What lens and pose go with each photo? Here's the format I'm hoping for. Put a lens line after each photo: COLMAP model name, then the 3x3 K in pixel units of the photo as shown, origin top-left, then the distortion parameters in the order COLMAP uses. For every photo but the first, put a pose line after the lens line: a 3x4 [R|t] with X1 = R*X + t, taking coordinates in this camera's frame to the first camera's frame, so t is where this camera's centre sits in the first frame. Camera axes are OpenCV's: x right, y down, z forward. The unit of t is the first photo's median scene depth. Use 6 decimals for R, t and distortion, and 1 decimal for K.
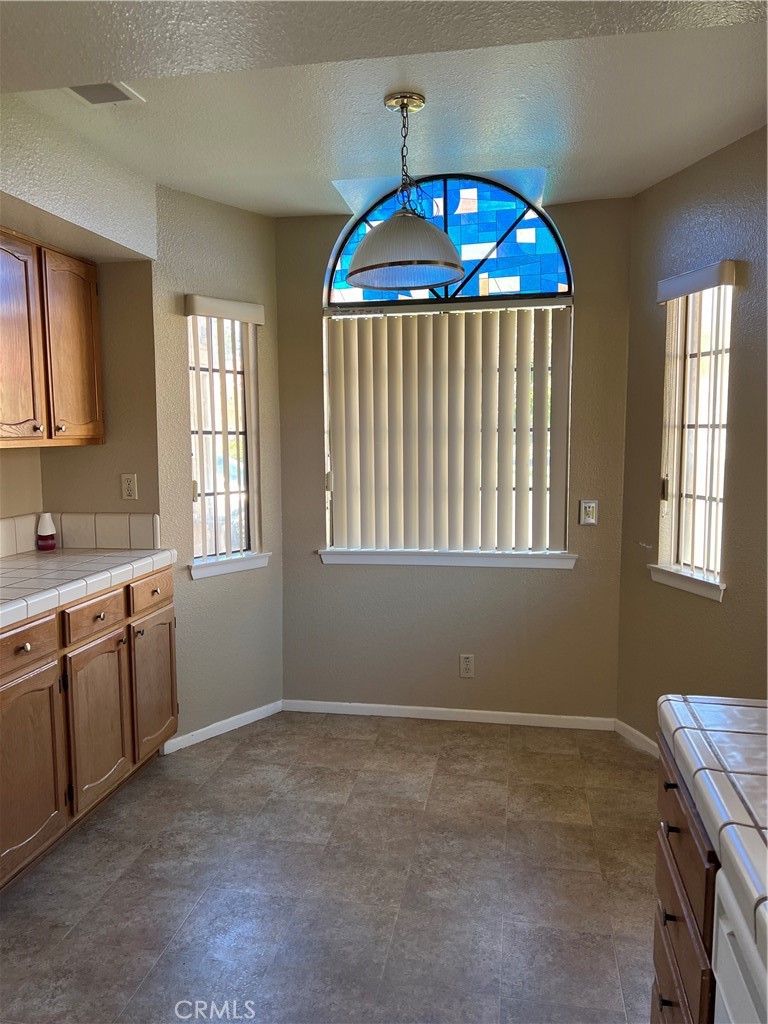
lens RADIAL K [[763.2, 0, 383.2], [0, 763.2, 514.1], [0, 0, 1]] dist [0.025185, -0.037412]
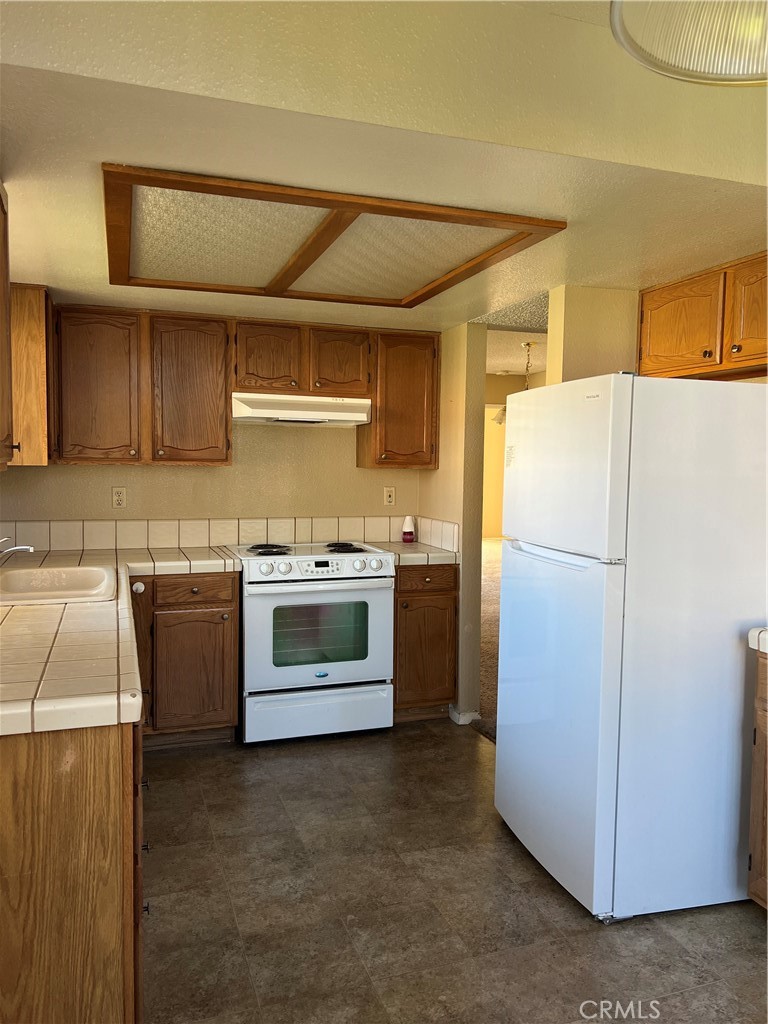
lens RADIAL K [[763.2, 0, 383.6], [0, 763.2, 510.4], [0, 0, 1]] dist [0.025185, -0.037412]
pose [[-0.868087, 0.034516, -0.495210, 0.418073], [-0.052821, 0.985494, 0.161282, -0.192219], [0.493594, 0.166165, -0.853671, 1.777096]]
